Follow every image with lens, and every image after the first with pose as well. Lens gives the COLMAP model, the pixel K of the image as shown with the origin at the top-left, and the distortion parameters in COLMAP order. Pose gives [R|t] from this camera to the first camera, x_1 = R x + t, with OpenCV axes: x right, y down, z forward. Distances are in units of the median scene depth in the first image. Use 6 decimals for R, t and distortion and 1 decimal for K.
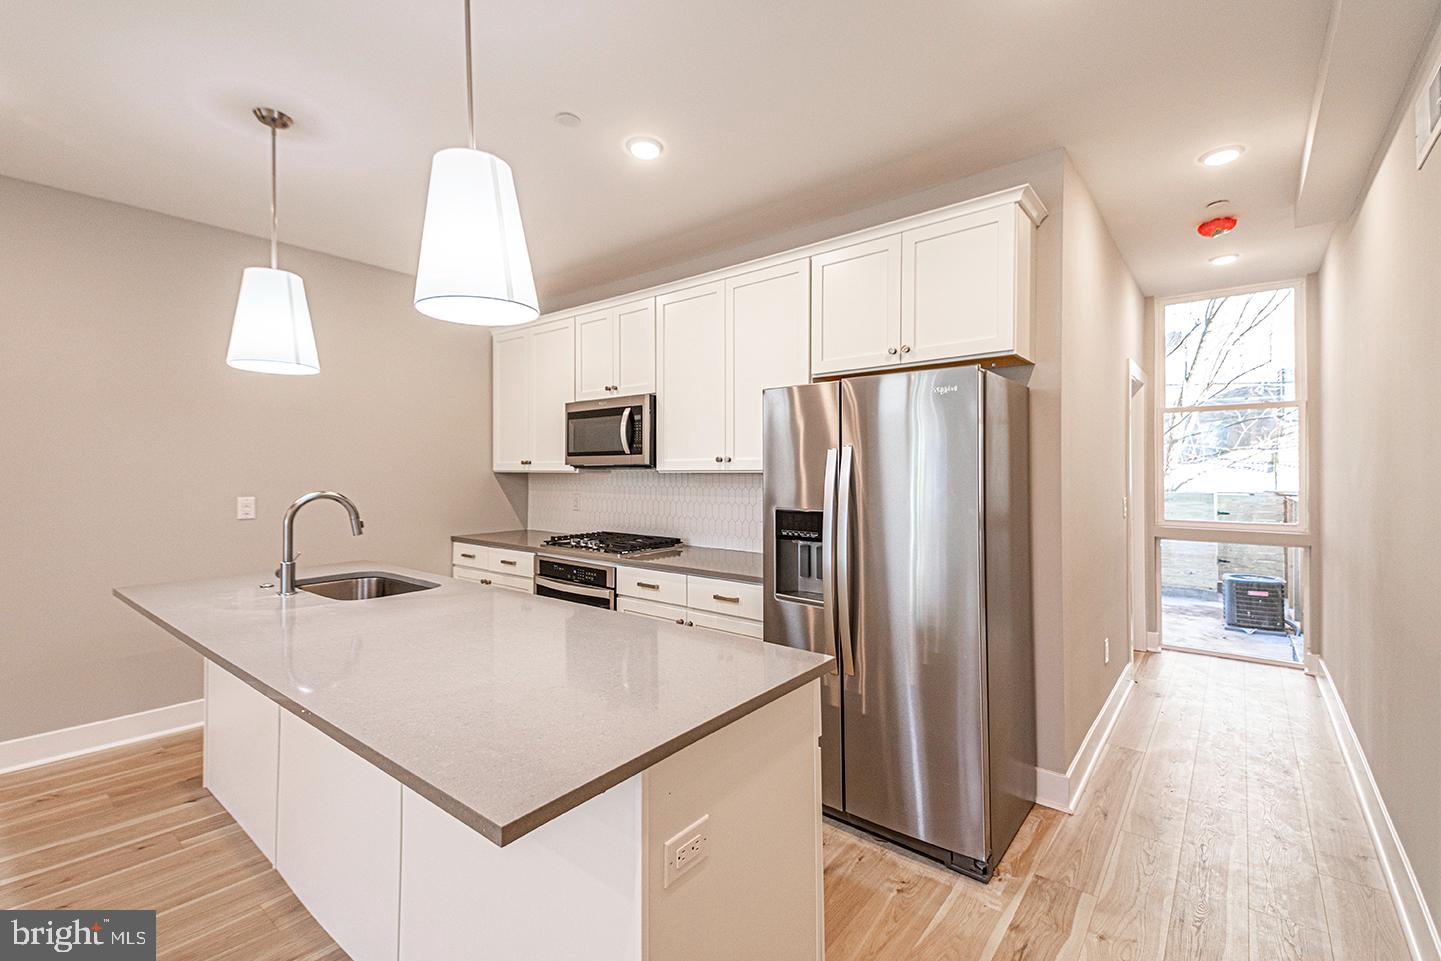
lens RADIAL K [[632.7, 0, 717.3], [0, 632.7, 464.1], [0, 0, 1]] dist [-0.002219, -0.000232]
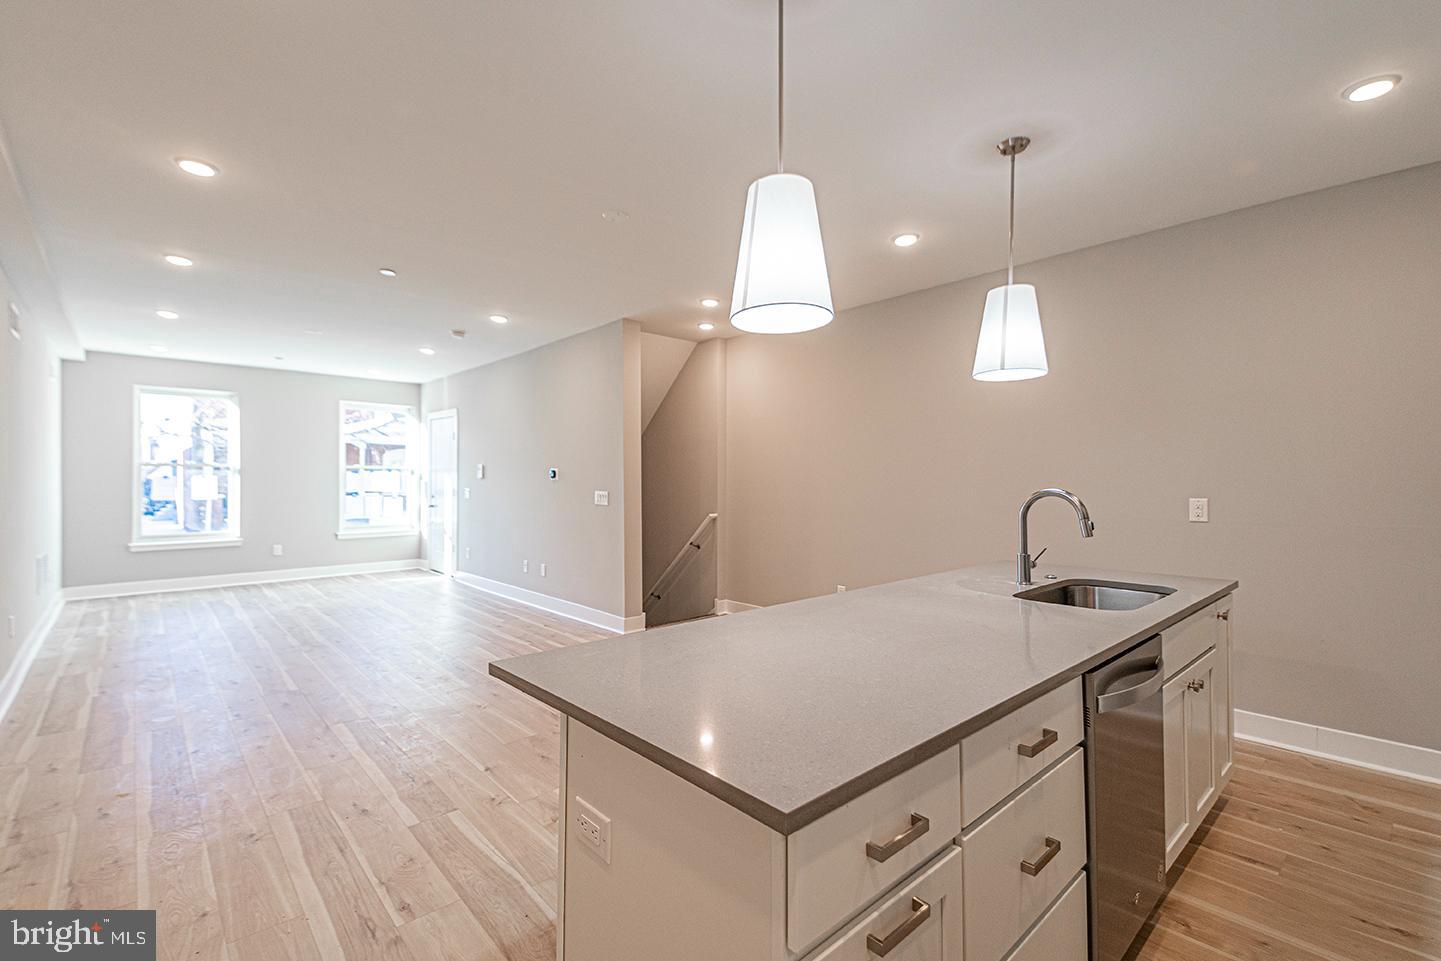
lens RADIAL K [[632.7, 0, 717.3], [0, 632.7, 464.1], [0, 0, 1]] dist [-0.002219, -0.000232]
pose [[-0.144673, -0.014029, -0.989380, 0.450528], [0.002730, 0.999890, -0.014577, 0.018910], [0.989476, -0.004810, -0.144619, 0.647910]]
